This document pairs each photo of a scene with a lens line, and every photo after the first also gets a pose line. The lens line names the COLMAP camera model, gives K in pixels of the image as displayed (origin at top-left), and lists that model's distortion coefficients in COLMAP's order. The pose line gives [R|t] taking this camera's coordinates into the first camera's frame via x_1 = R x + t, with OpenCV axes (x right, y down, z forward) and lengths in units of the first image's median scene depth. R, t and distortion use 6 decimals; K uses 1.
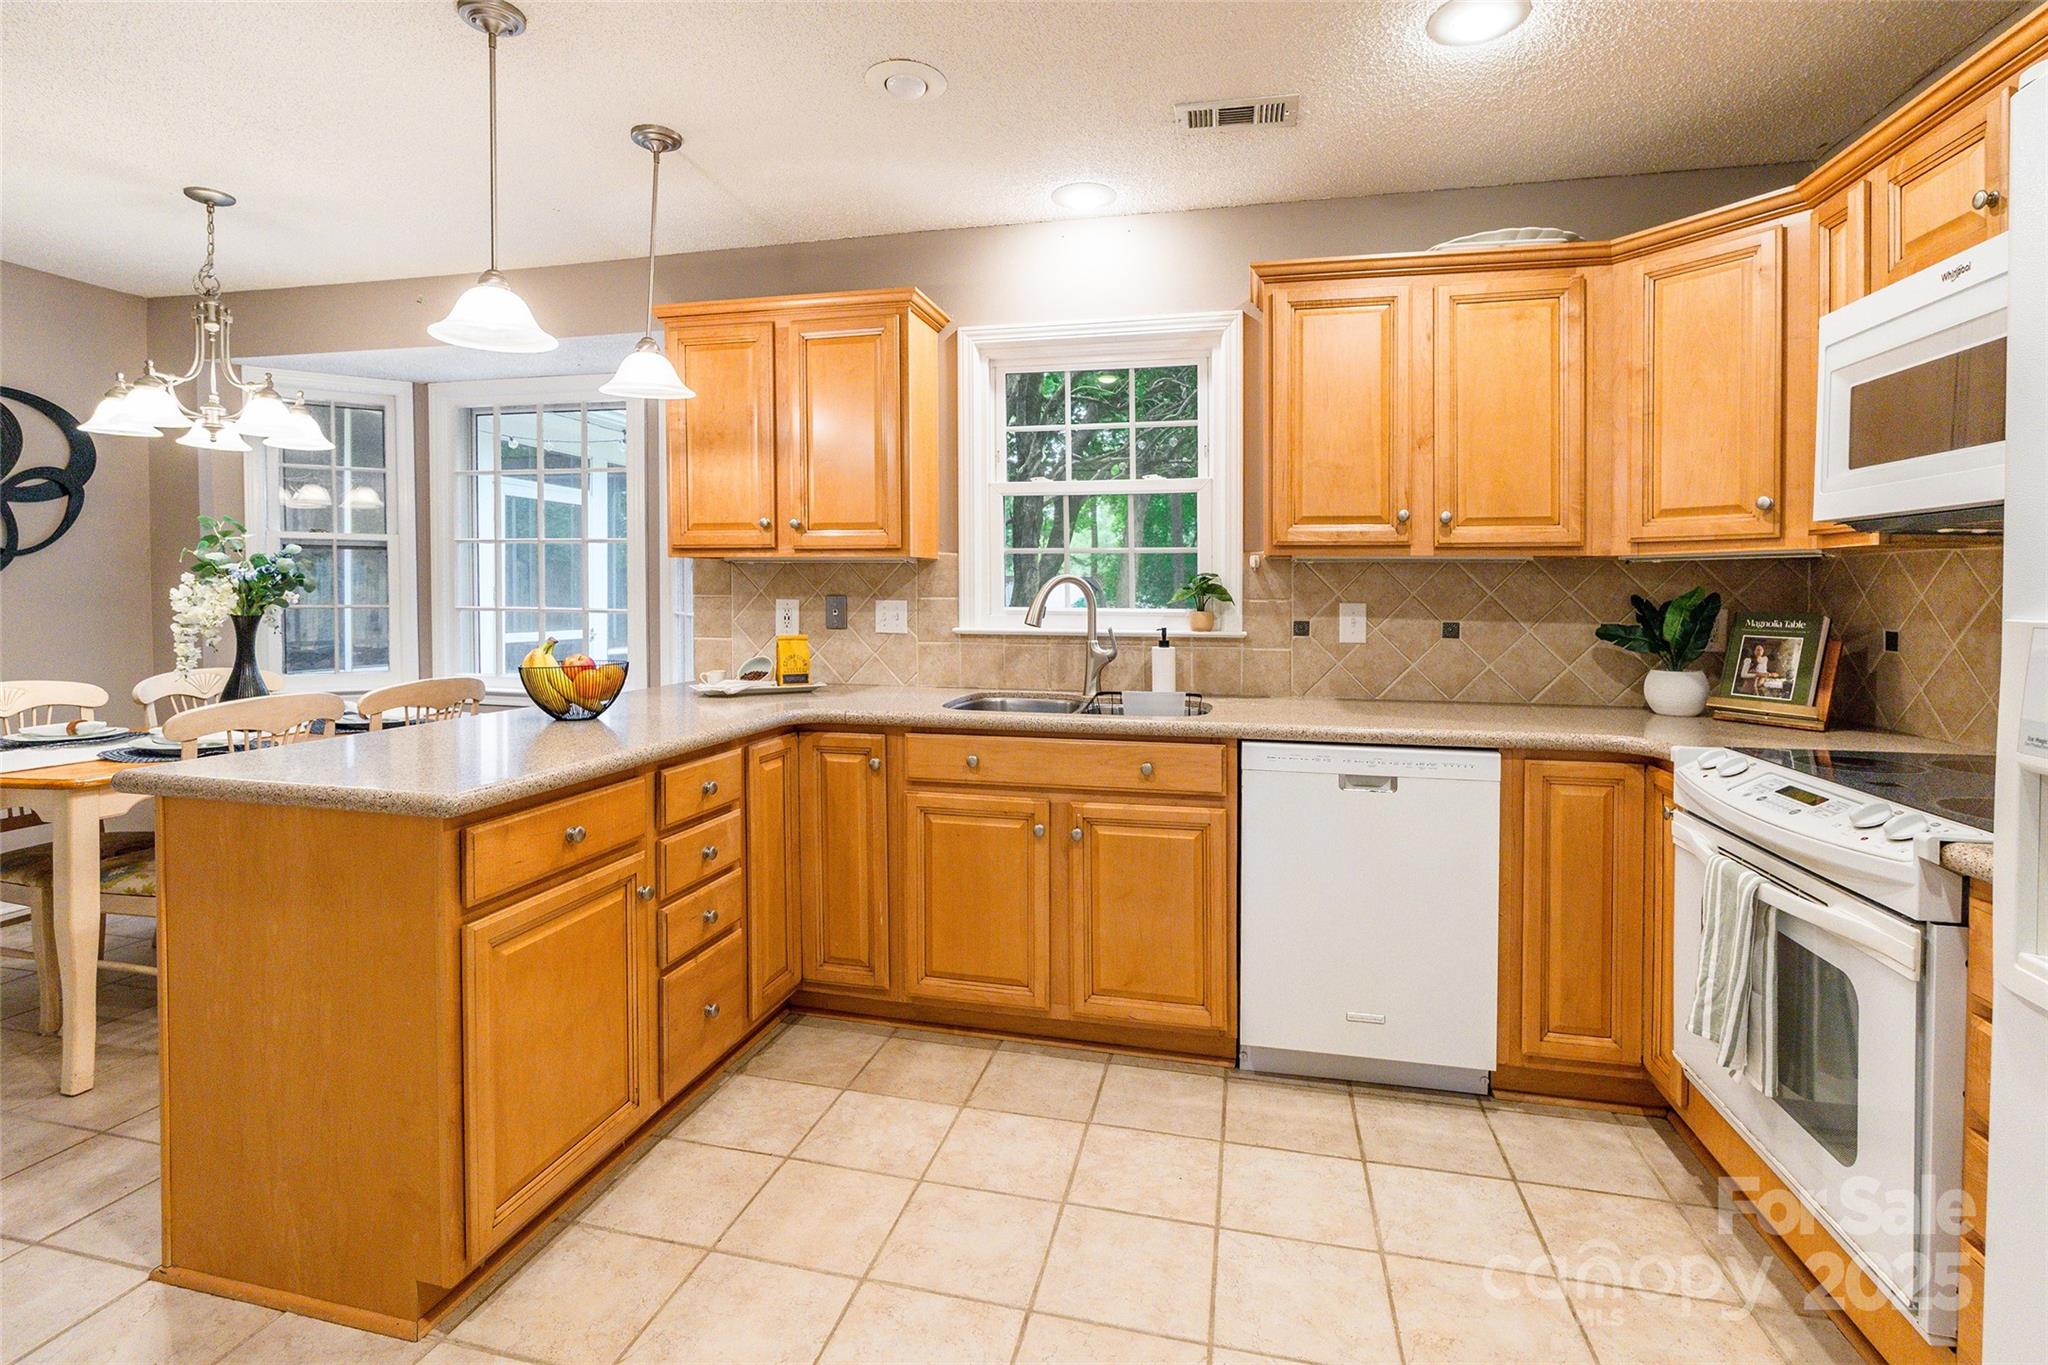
lens RADIAL K [[982.0, 0, 993.0], [0, 982.0, 650.4], [0, 0, 1]] dist [0.001144, 0.000267]
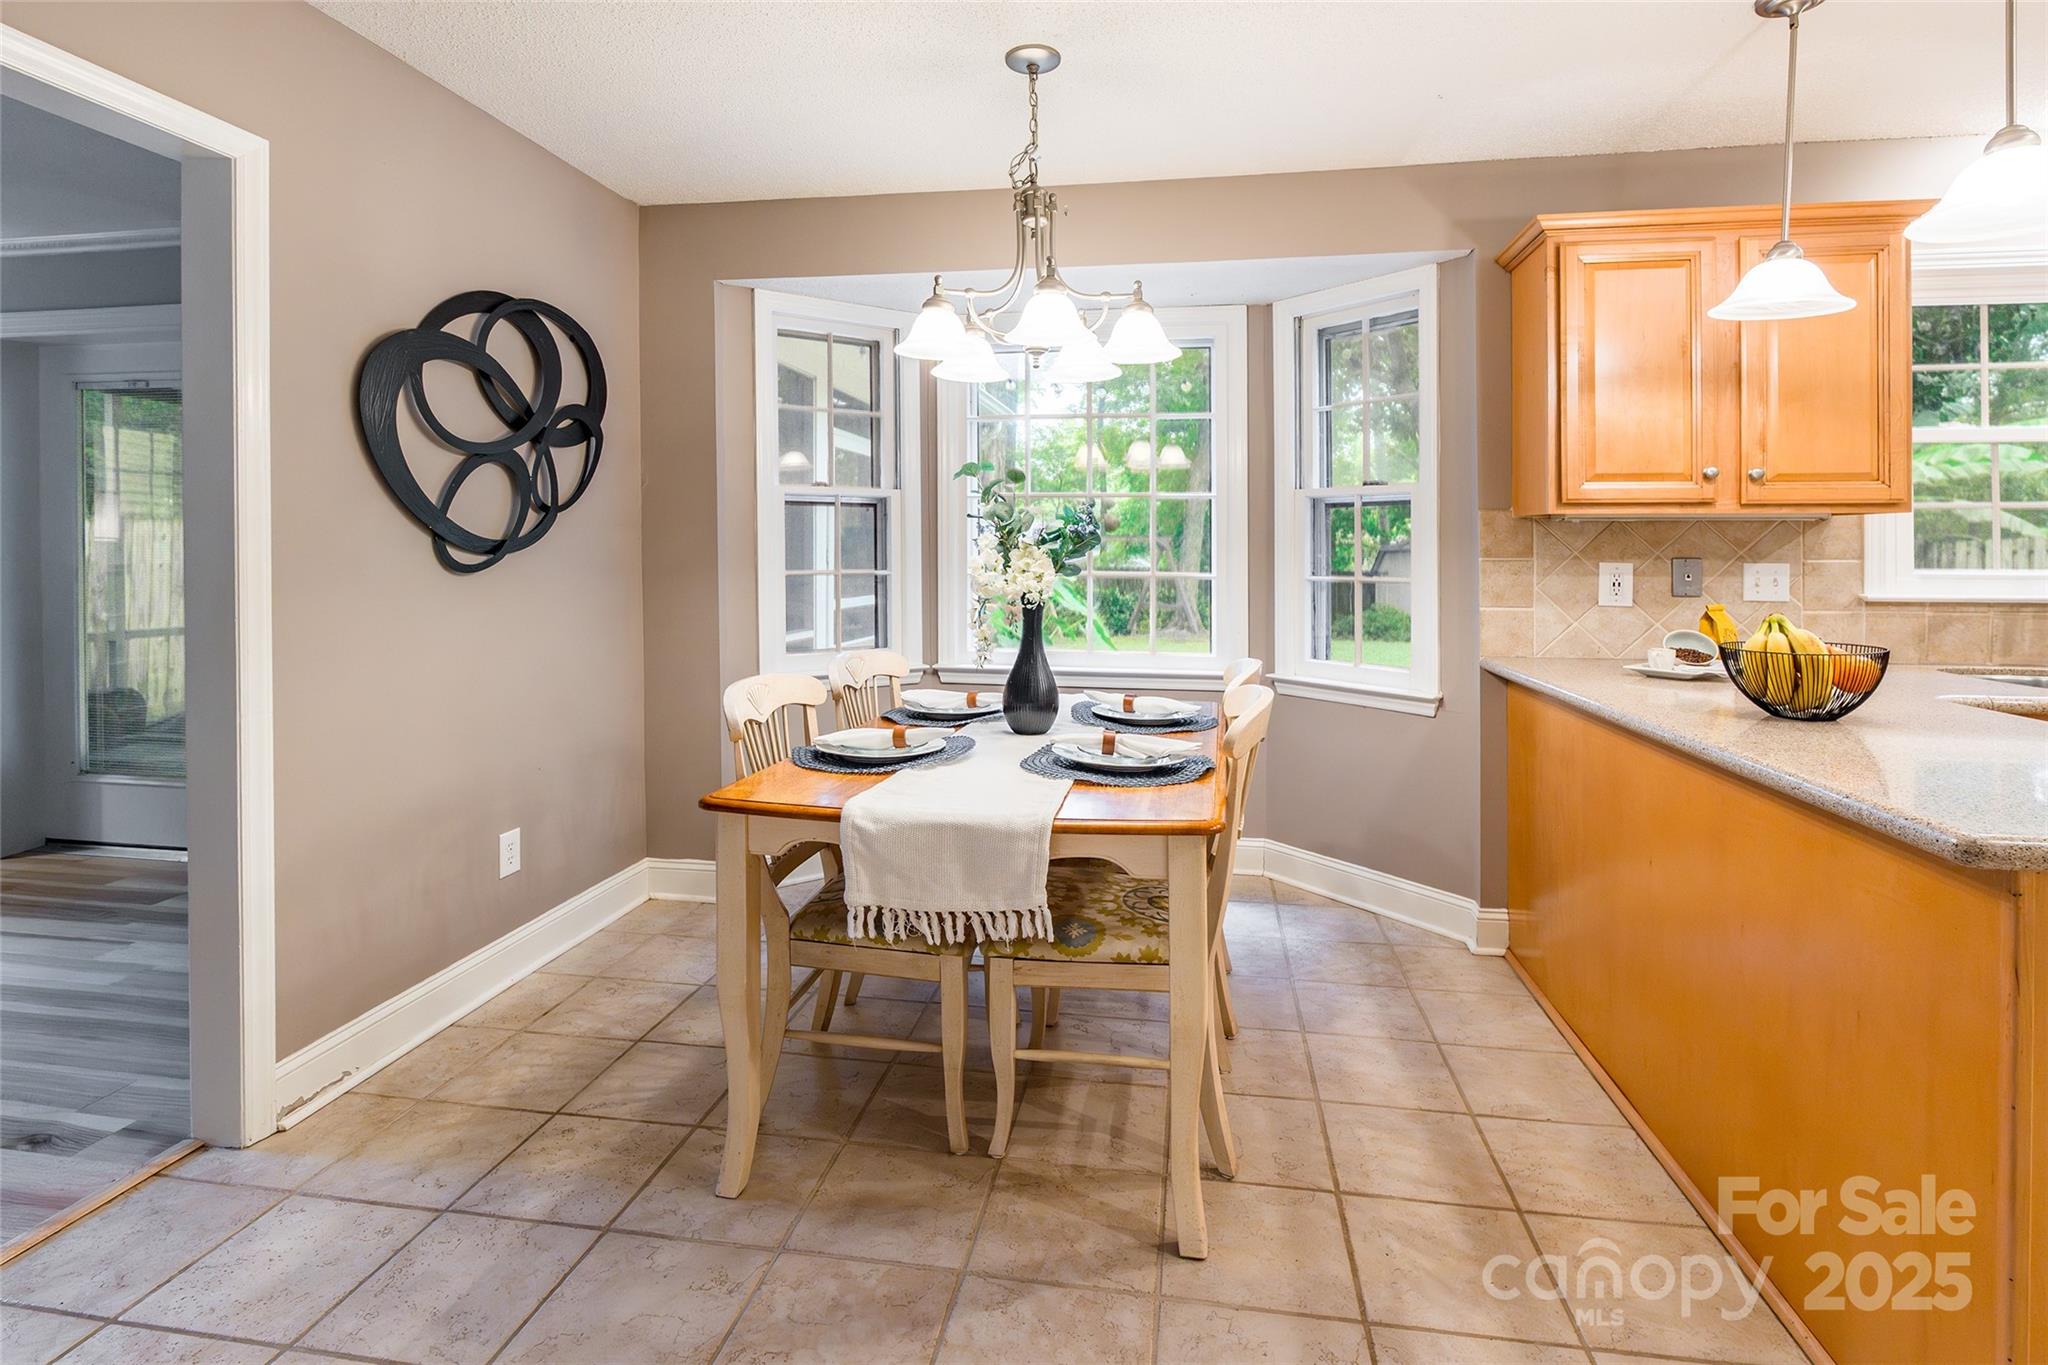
lens RADIAL K [[965.9, 0, 1025.6], [0, 965.9, 572.6], [0, 0, 1]] dist [-0.001120, 0.000133]
pose [[0.995053, -0.006733, 0.099121, -1.061738], [0.010341, 0.999301, -0.035934, -0.023896], [-0.098810, 0.036781, 0.994426, 0.274749]]
